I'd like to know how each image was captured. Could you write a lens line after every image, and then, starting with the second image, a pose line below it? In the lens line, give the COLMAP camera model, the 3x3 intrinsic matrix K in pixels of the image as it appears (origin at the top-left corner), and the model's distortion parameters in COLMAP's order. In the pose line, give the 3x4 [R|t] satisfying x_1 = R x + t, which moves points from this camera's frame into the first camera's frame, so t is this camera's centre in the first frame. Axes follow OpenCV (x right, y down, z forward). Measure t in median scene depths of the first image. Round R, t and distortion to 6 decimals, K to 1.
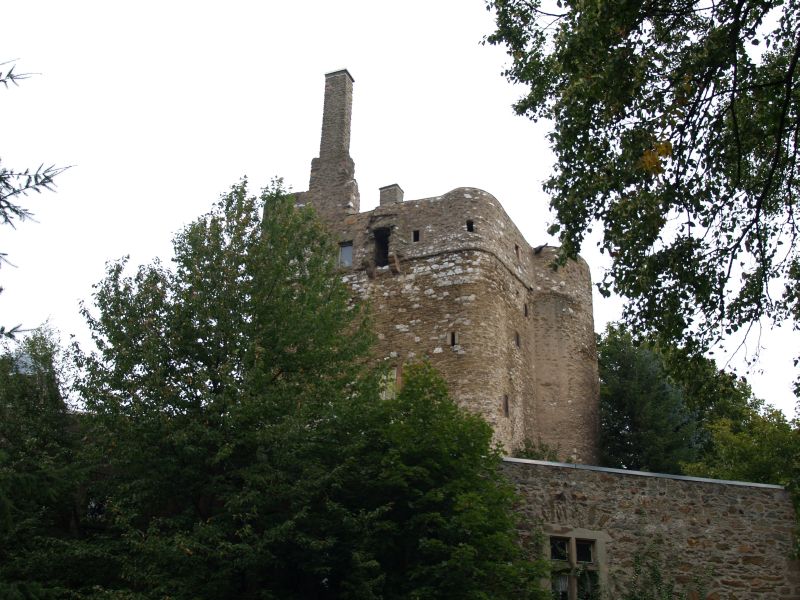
lens RADIAL K [[969.0, 0, 401.6], [0, 969.0, 303.1], [0, 0, 1]] dist [-0.103933, 0.000000]
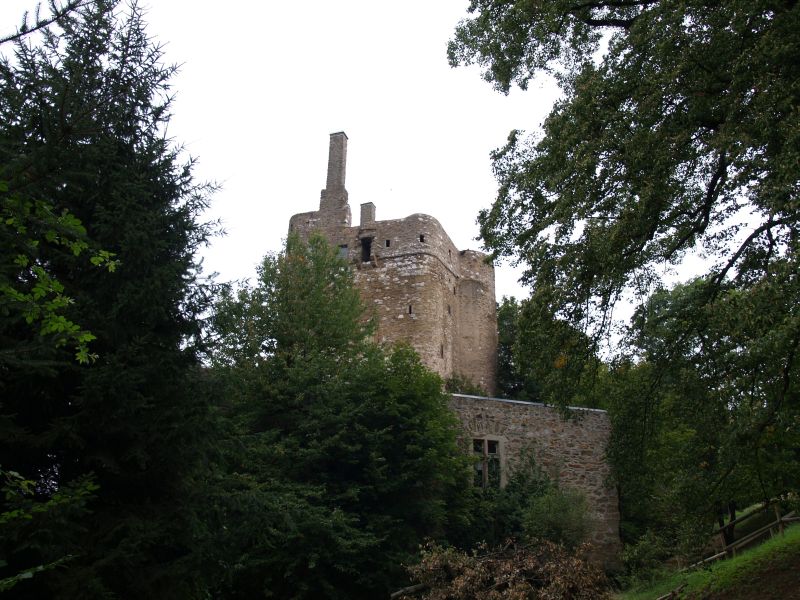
lens RADIAL K [[661.2, 0, 402.4], [0, 661.2, 298.3], [0, 0, 1]] dist [-0.108893, 0.044335]
pose [[0.997471, 0.020522, 0.068045, -0.034929], [-0.024596, 0.997920, 0.059588, -0.046645], [-0.066681, -0.061111, 0.995901, -0.097270]]
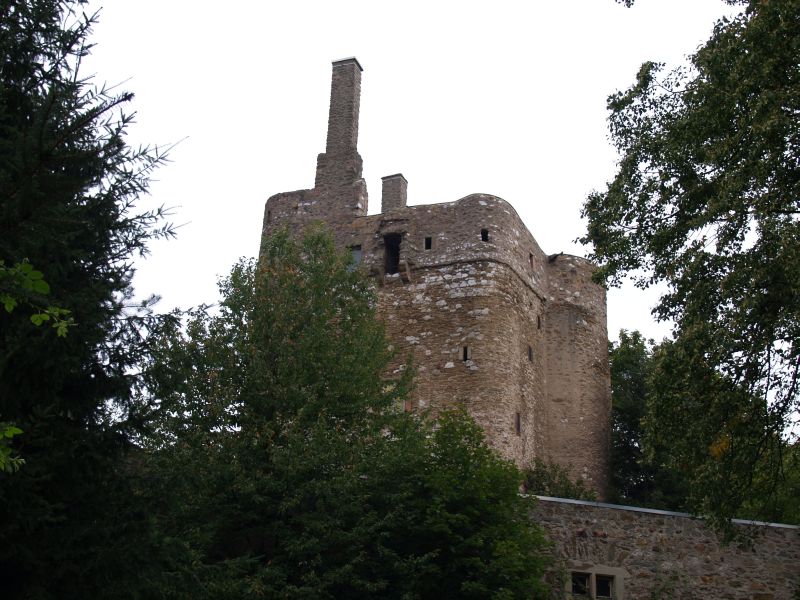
lens RADIAL K [[1103.3, 0, 397.3], [0, 1103.3, 300.0], [0, 0, 1]] dist [-0.108789, 0.000000]
pose [[0.999435, 0.025998, 0.021322, -0.039330], [-0.026680, 0.999120, 0.032371, -0.049868], [-0.020462, -0.032922, 0.999248, -0.101694]]
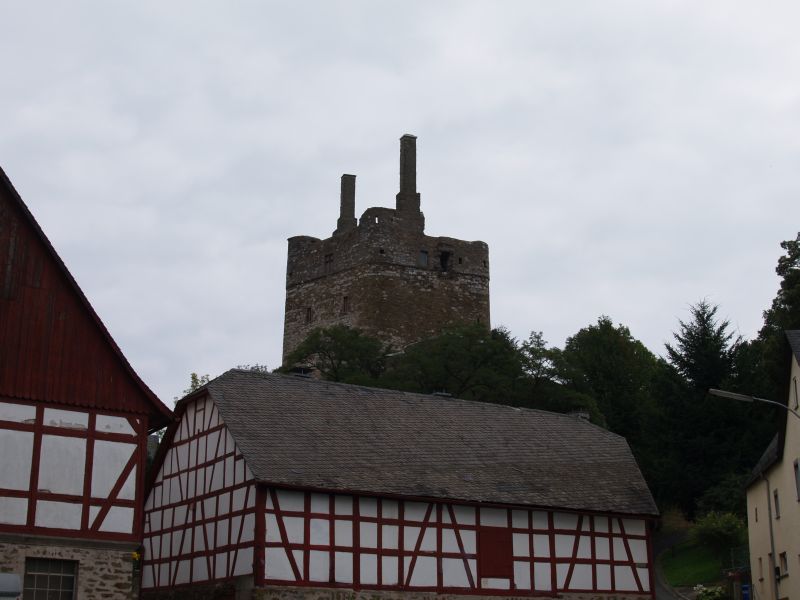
lens RADIAL K [[1202.8, 0, 400.8], [0, 1202.8, 297.7], [0, 0, 1]] dist [-0.111484, 0.000000]
pose [[0.704402, 0.215350, 0.676345, -1.736451], [-0.301626, 0.953368, 0.010584, 0.010797], [-0.642526, -0.211459, 0.736509, -0.722282]]
